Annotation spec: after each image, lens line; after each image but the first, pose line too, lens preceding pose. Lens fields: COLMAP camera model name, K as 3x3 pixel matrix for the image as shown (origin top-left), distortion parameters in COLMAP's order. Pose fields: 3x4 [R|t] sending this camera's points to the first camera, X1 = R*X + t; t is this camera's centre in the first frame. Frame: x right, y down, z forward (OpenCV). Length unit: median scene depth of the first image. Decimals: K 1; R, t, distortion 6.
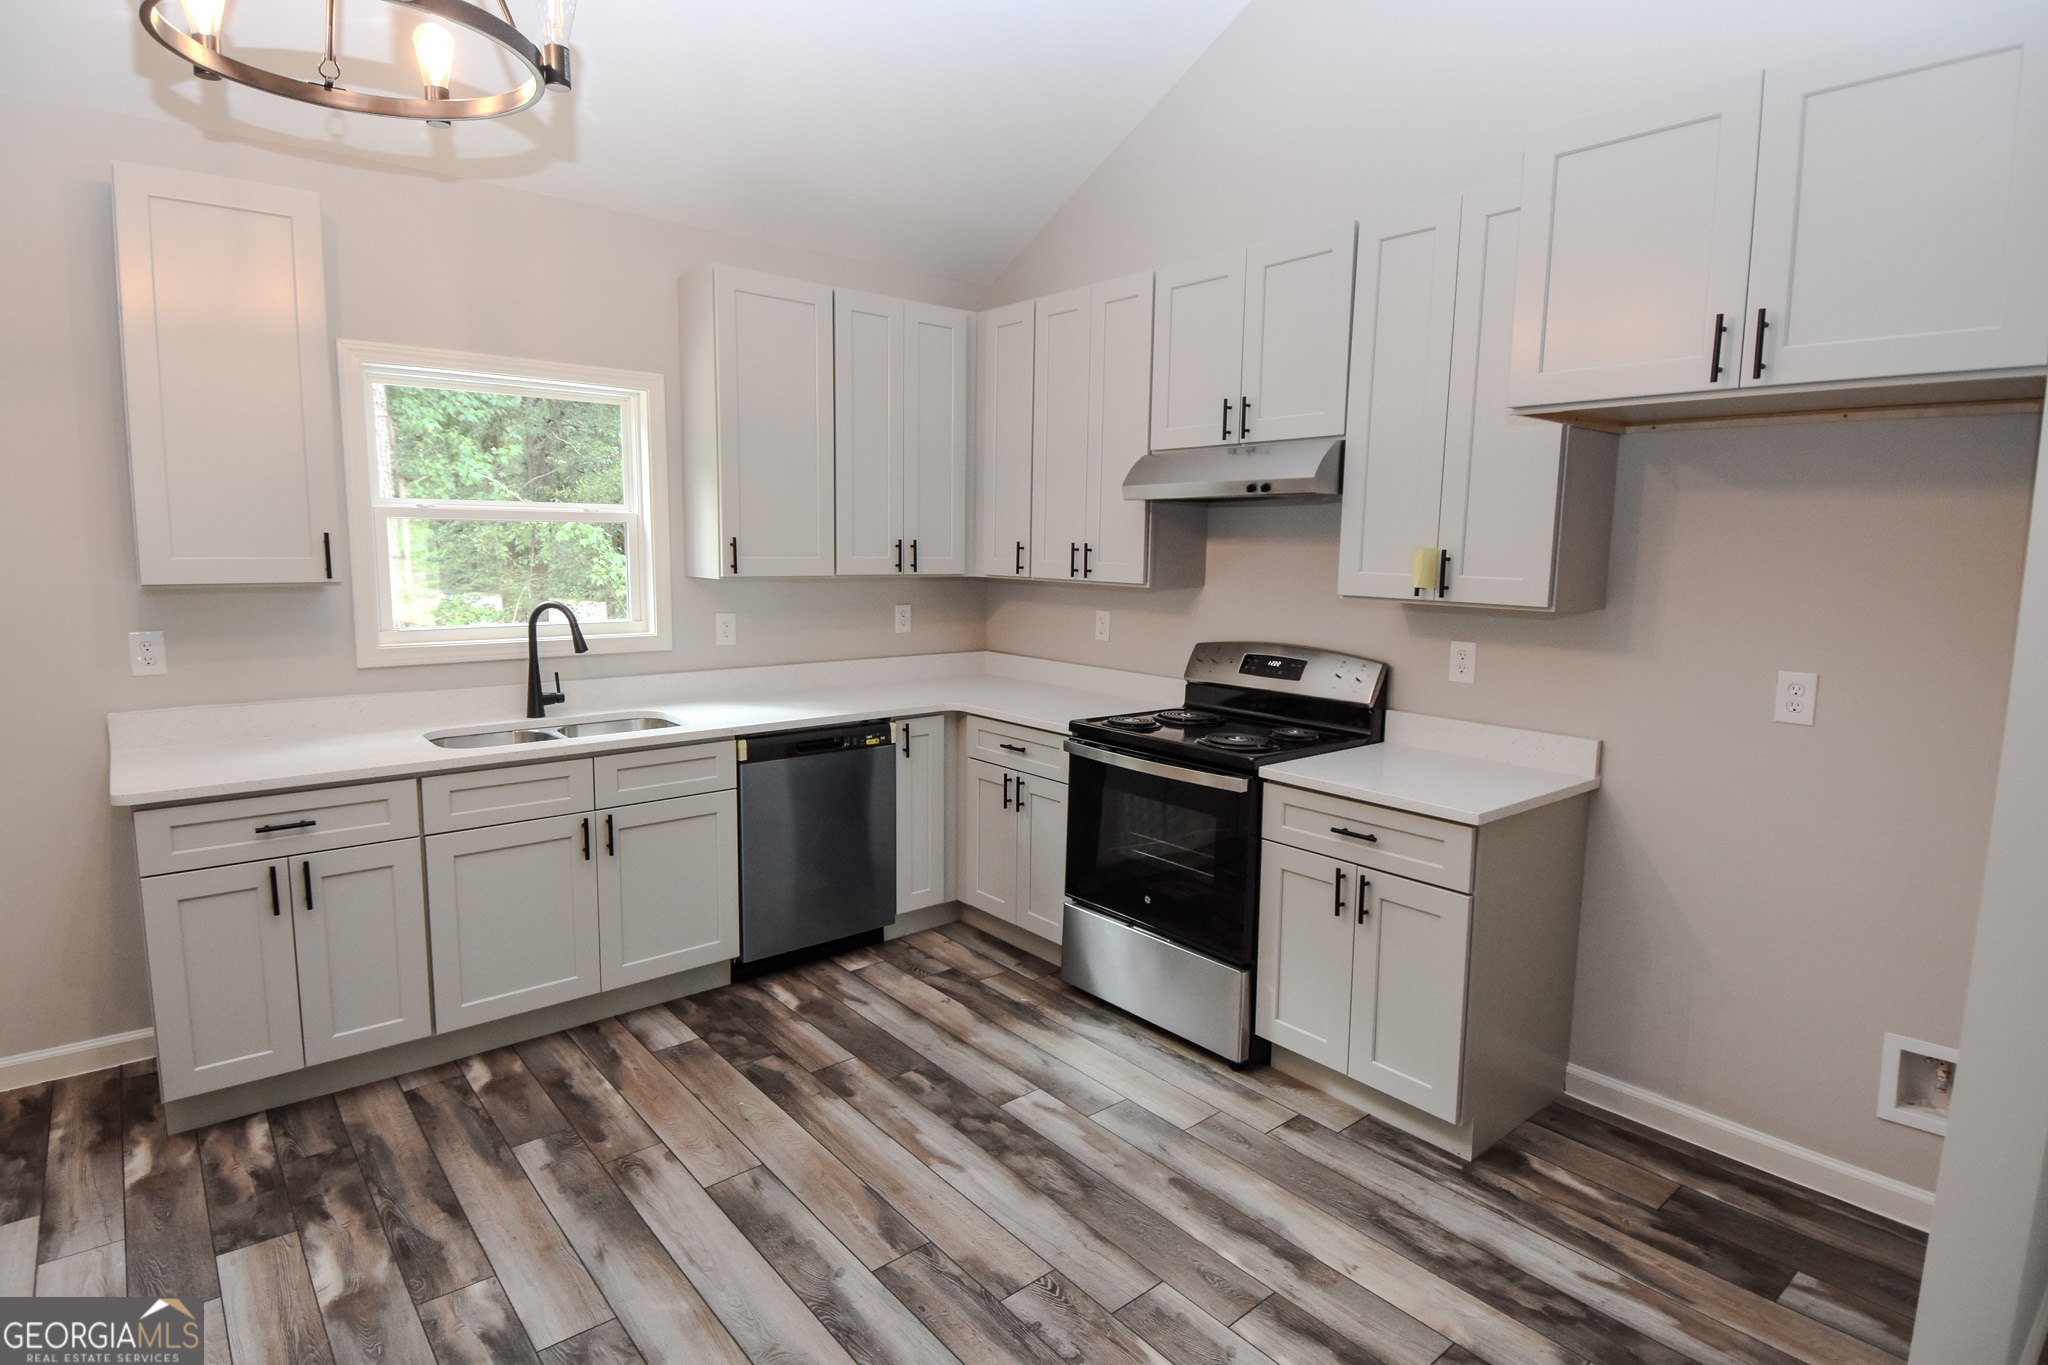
lens RADIAL K [[1061.6, 0, 1019.9], [0, 1061.6, 670.2], [0, 0, 1]] dist [0.054750, -0.059744]
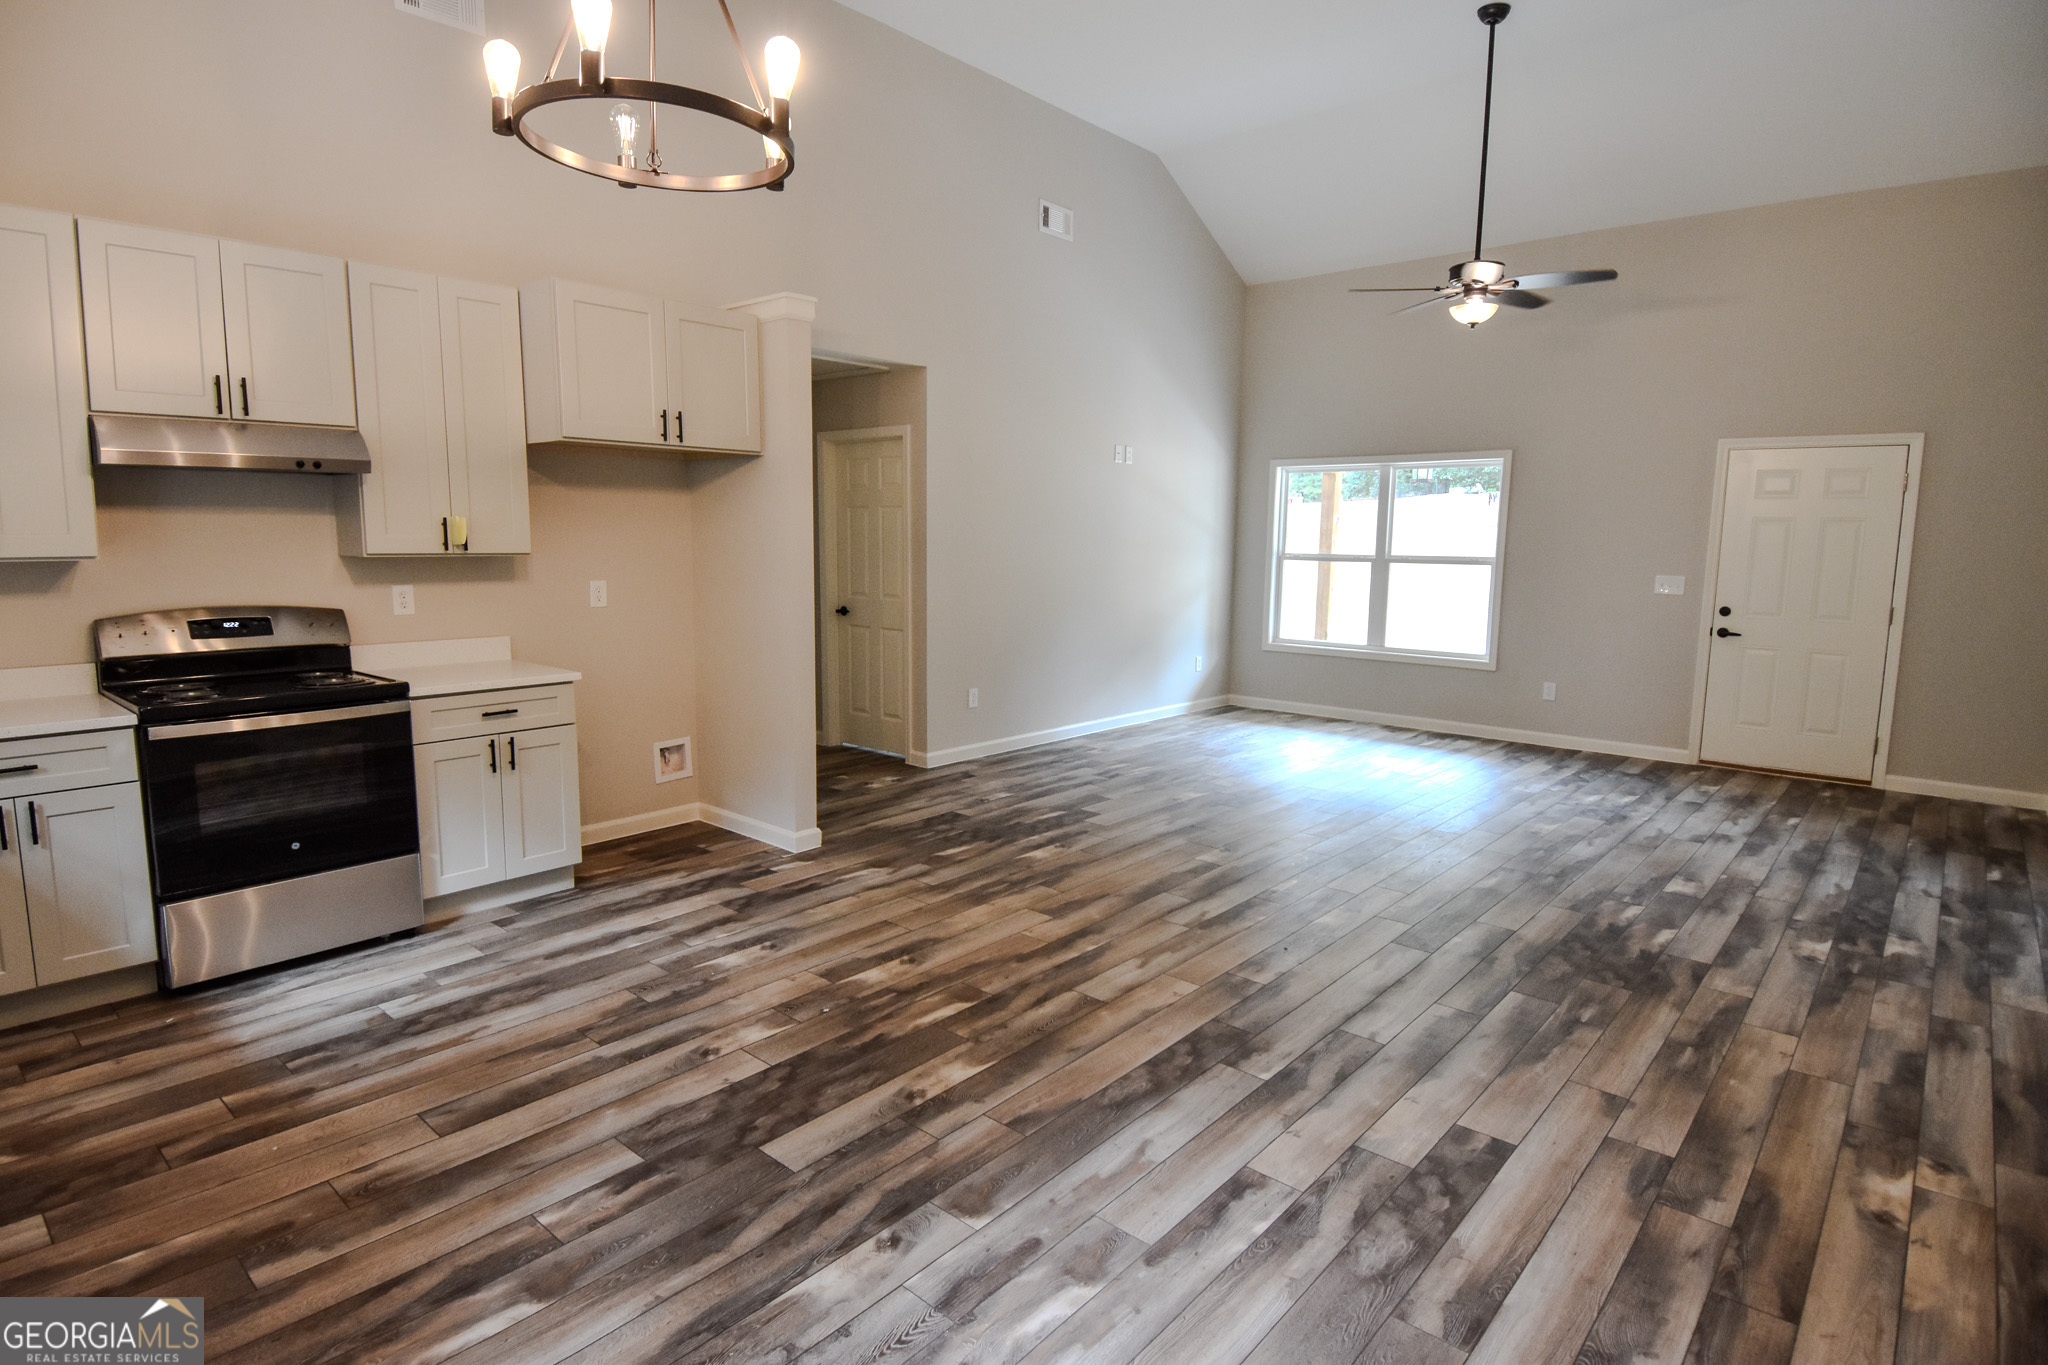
lens RADIAL K [[1063.1, 0, 1021.3], [0, 1063.1, 668.4], [0, 0, 1]] dist [0.056399, -0.063238]
pose [[-0.153746, -0.141333, 0.977950, -1.006730], [0.110580, 0.981040, 0.159164, -0.050282], [-0.981903, 0.132613, -0.135203, 0.397745]]
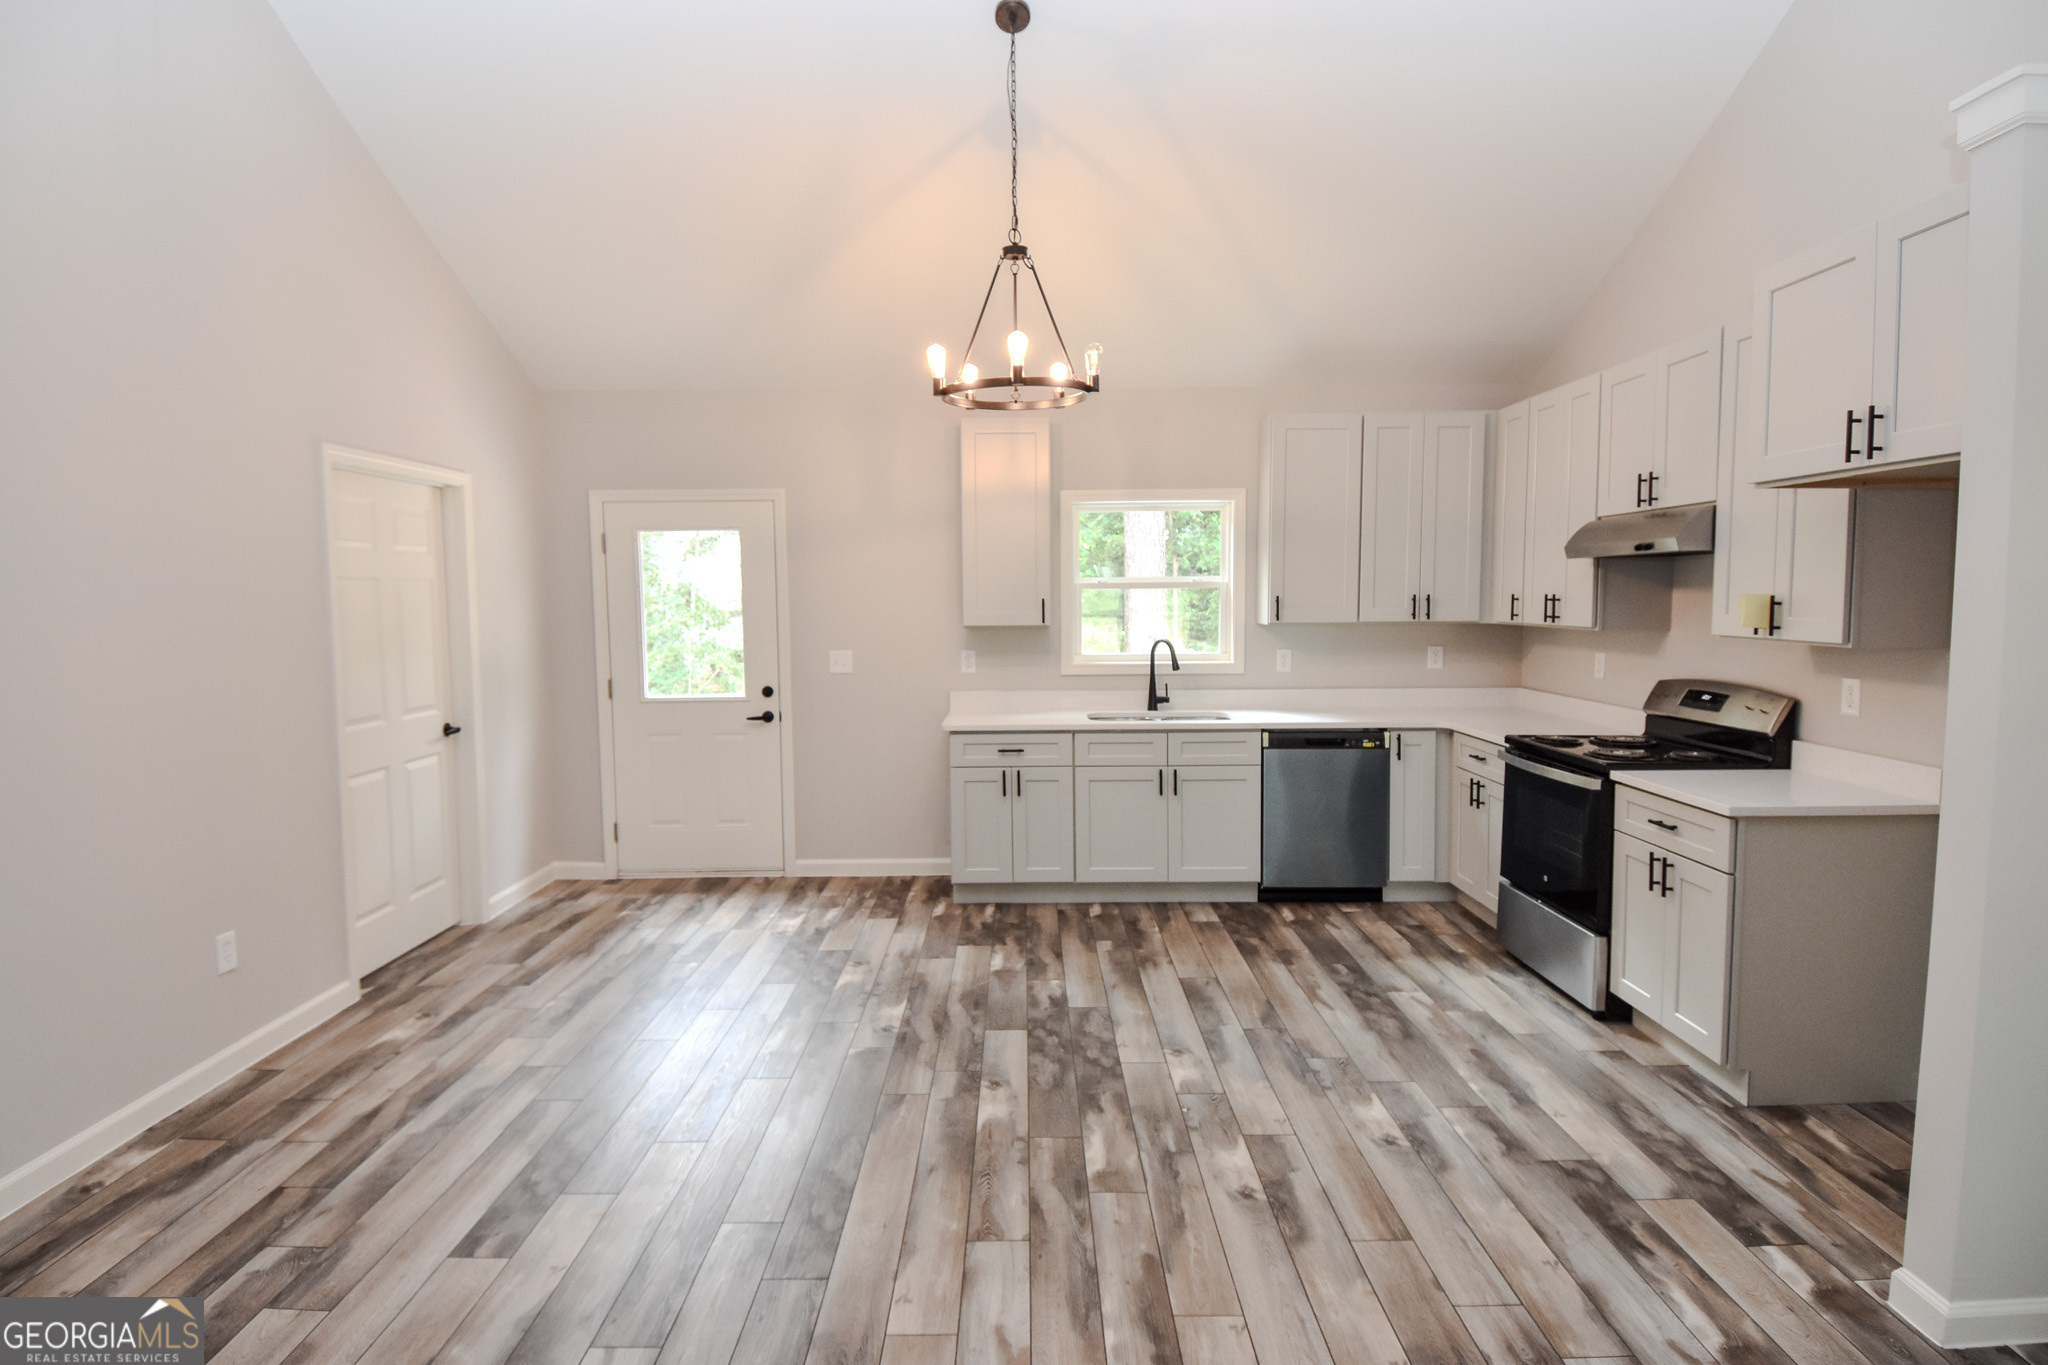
lens RADIAL K [[1061.6, 0, 1019.9], [0, 1061.6, 670.2], [0, 0, 1]] dist [0.054750, -0.059744]
pose [[0.765287, 0.026796, -0.643131, 0.442518], [-0.061576, 0.997599, -0.031708, 0.049314], [0.640737, 0.063867, 0.765099, -0.366032]]
